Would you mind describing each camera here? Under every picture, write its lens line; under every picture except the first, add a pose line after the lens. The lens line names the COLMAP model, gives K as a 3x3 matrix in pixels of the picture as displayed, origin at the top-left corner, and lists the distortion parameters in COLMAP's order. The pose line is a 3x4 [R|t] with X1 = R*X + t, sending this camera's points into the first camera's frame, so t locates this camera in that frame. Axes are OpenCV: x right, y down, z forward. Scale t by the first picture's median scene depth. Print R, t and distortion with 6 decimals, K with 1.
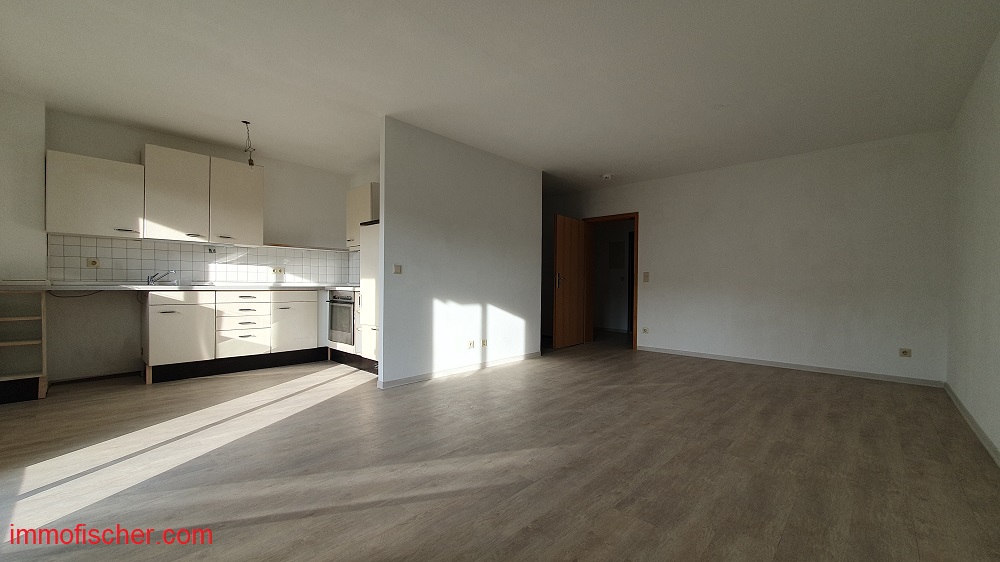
lens RADIAL K [[398.7, 0, 498.0], [0, 398.7, 285.8], [0, 0, 1]] dist [0.007740, -0.000205]
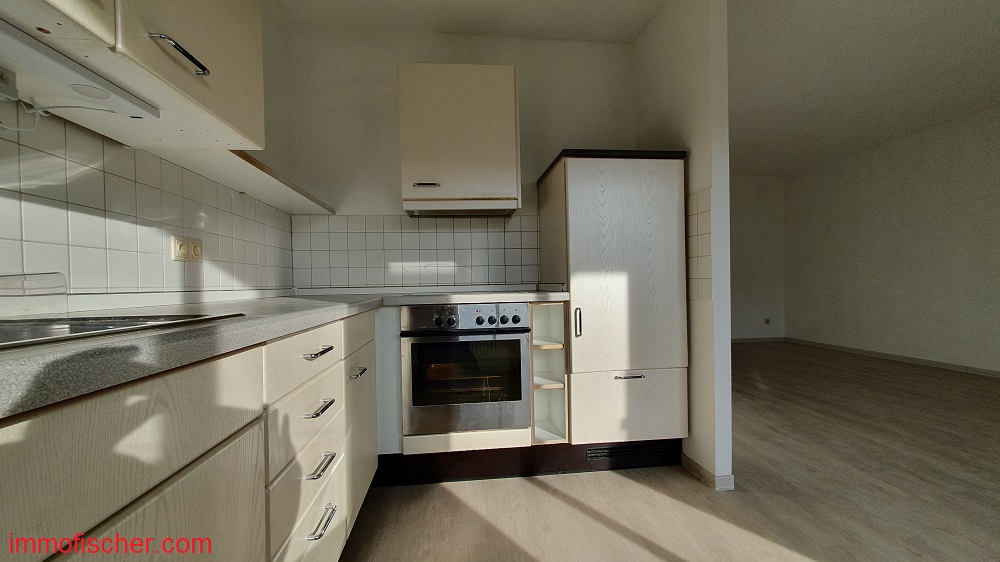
lens RADIAL K [[398.7, 0, 498.0], [0, 398.7, 285.8], [0, 0, 1]] dist [0.007740, -0.000205]
pose [[0.642833, -0.026847, 0.765536, -0.813419], [0.029875, 0.999504, 0.009966, -0.011733], [-0.765424, 0.016464, 0.643316, 0.847026]]
